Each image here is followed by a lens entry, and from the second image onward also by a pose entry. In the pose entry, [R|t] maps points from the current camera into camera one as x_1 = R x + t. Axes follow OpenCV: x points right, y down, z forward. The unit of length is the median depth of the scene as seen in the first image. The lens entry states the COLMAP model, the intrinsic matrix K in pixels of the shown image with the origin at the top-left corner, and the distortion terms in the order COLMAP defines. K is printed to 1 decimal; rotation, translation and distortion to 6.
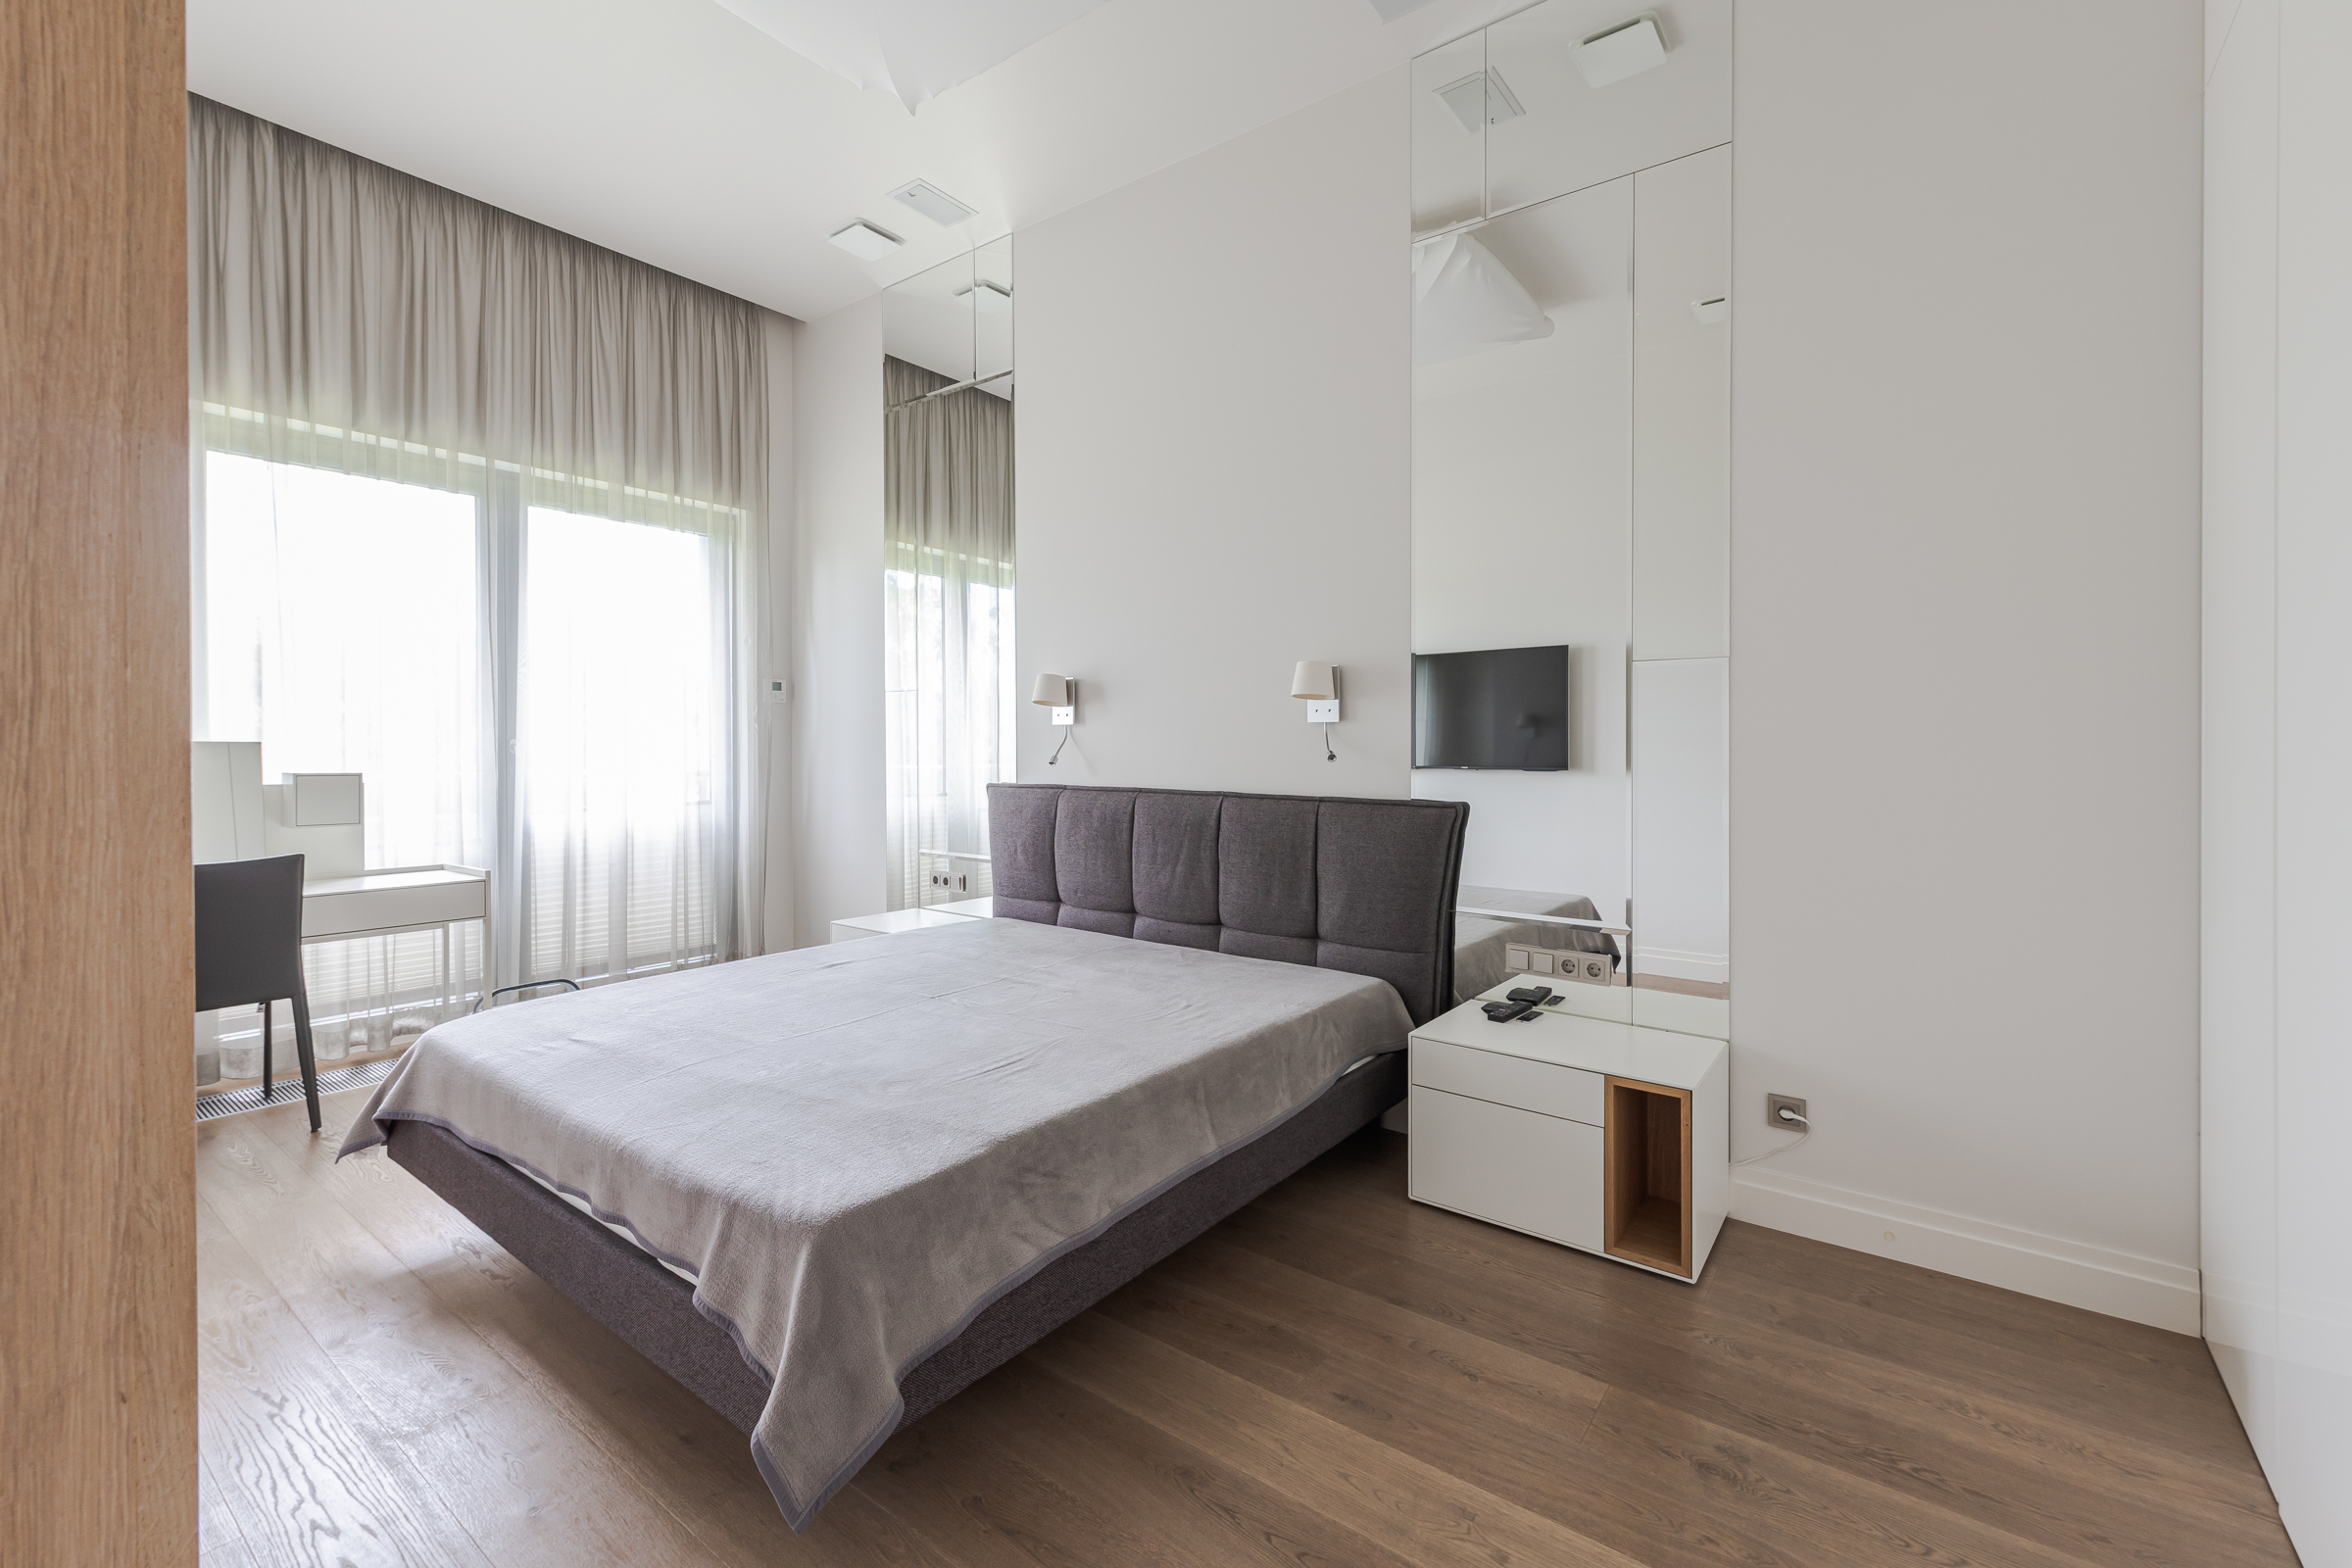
lens RADIAL K [[1003.3, 0, 1173.0], [0, 1003.3, 742.2], [0, 0, 1]] dist [0.002107, -0.000614]
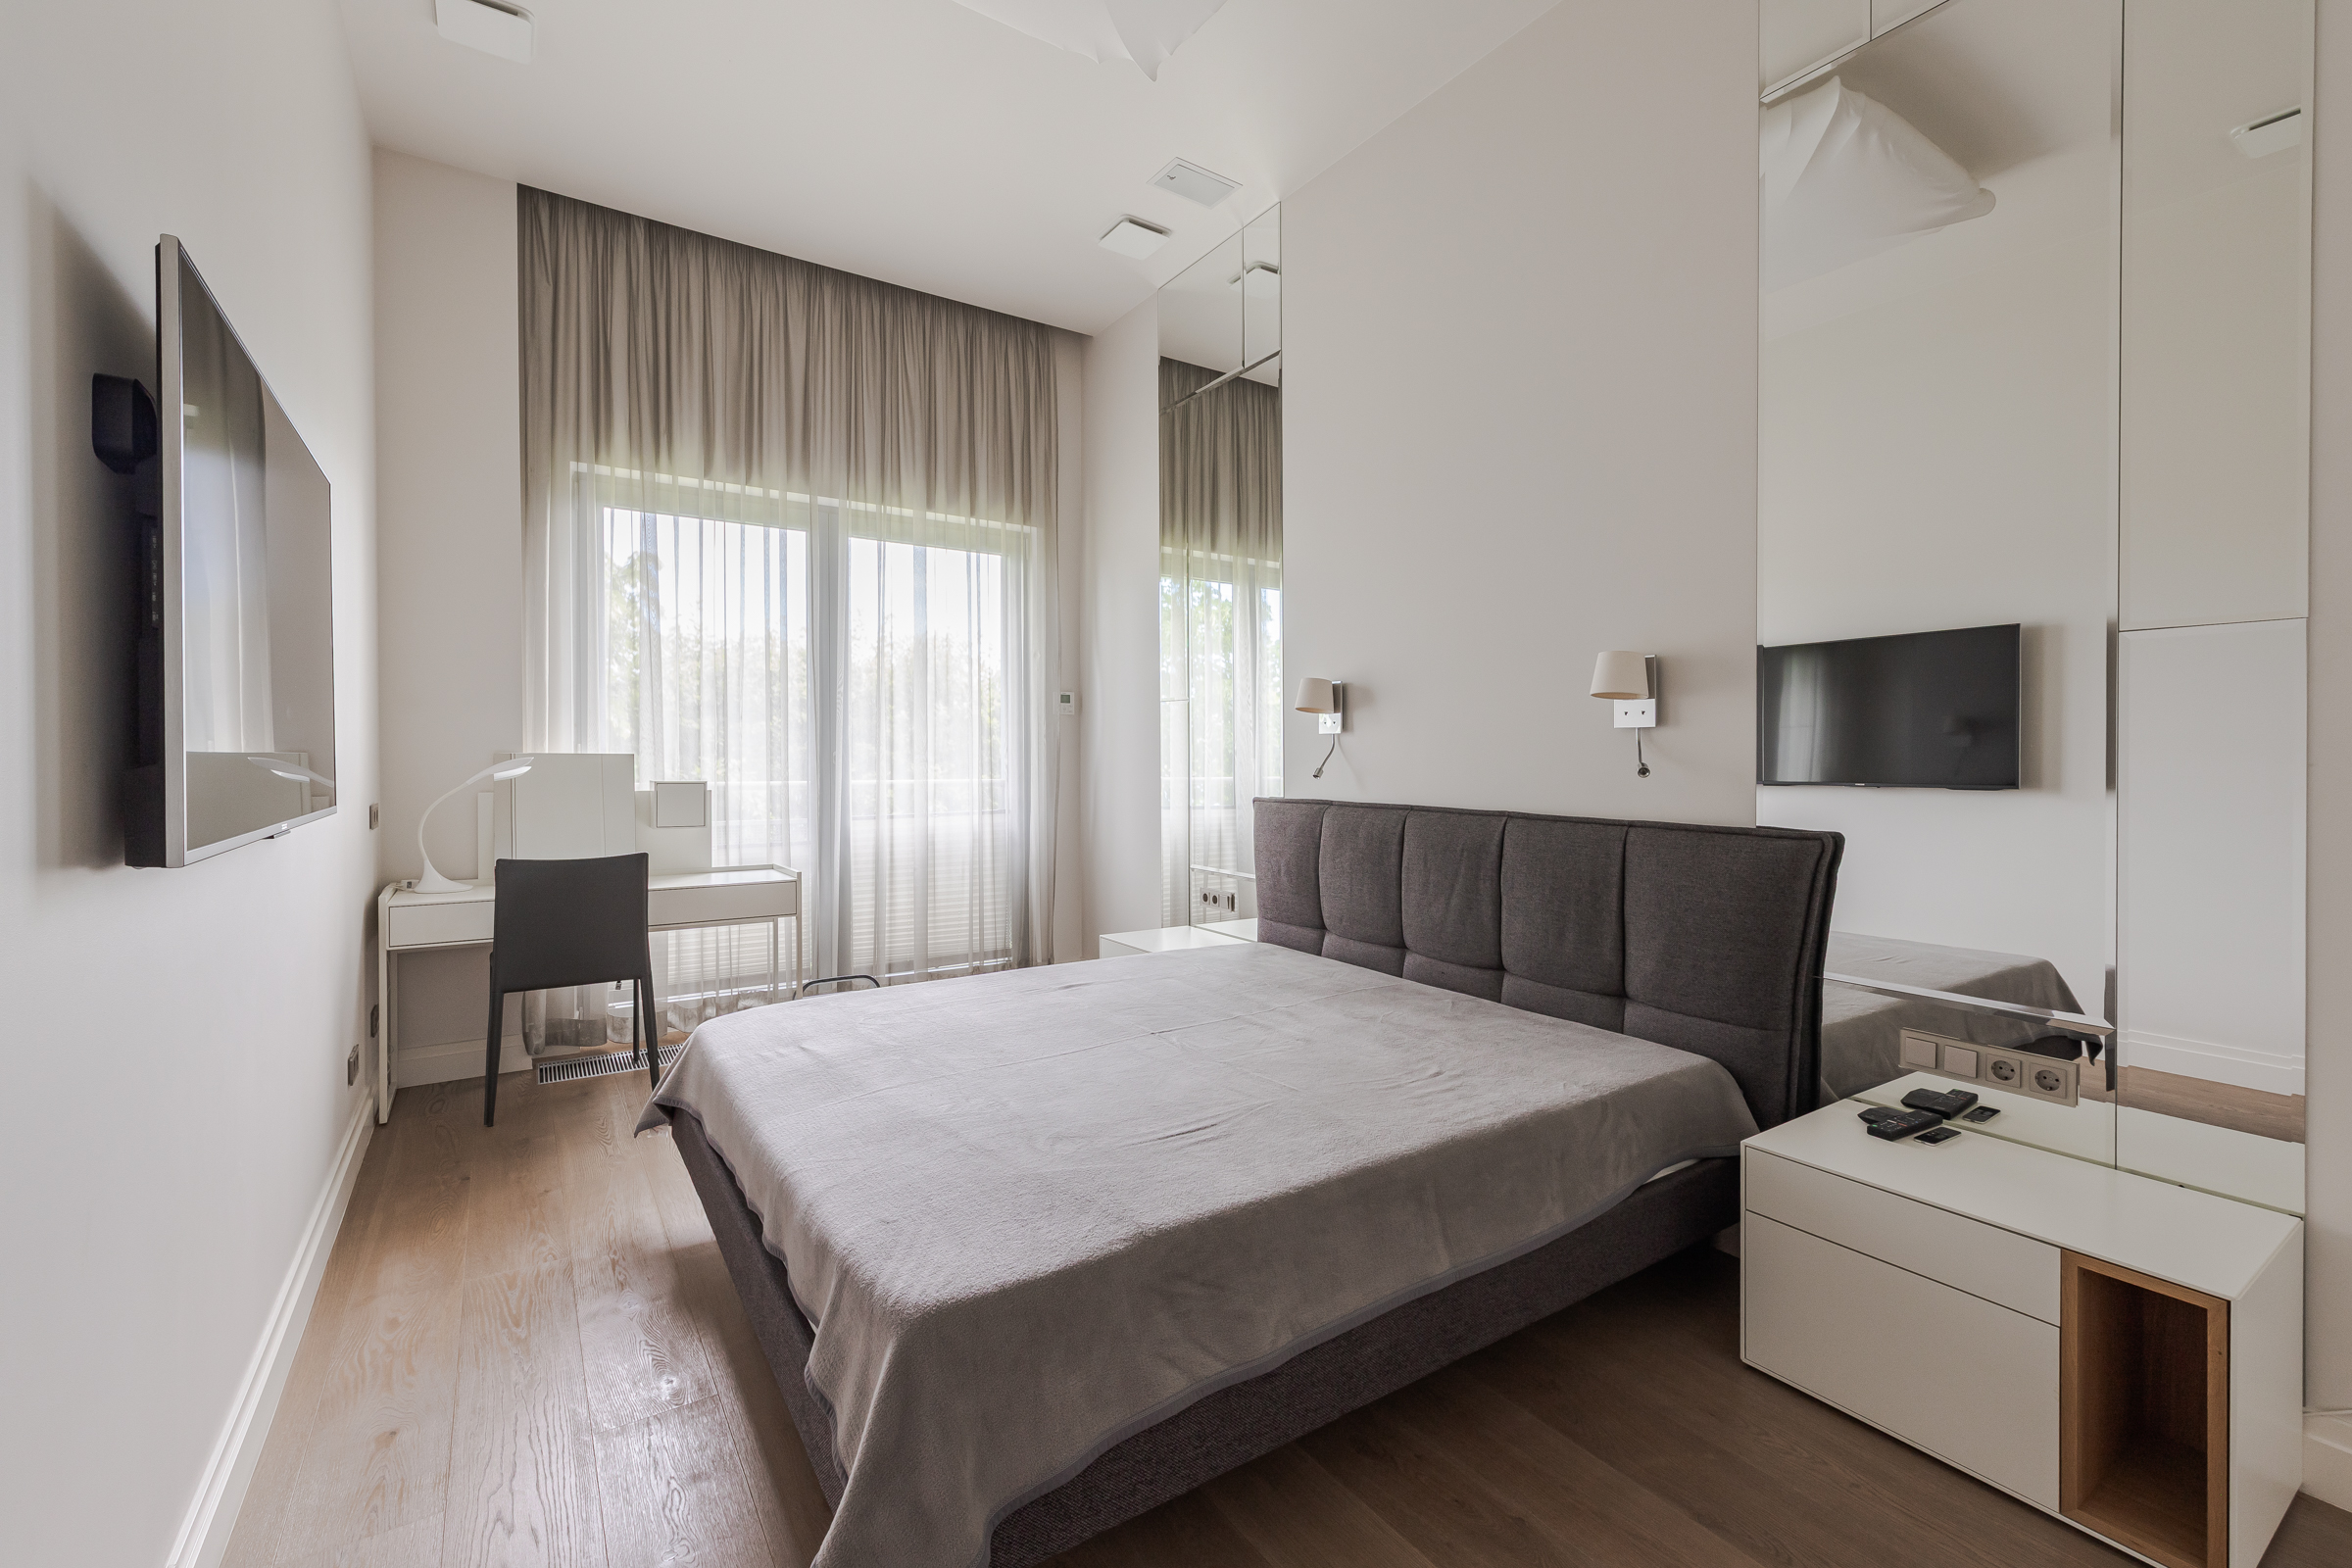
lens RADIAL K [[999.4, 0, 1170.9], [0, 999.4, 759.4], [0, 0, 1]] dist [0.002532, -0.001102]
pose [[0.944288, 0.000341, -0.329121, 0.059278], [0.001585, 0.999983, 0.005585, 0.000409], [0.329117, -0.005796, 0.944271, 0.118408]]
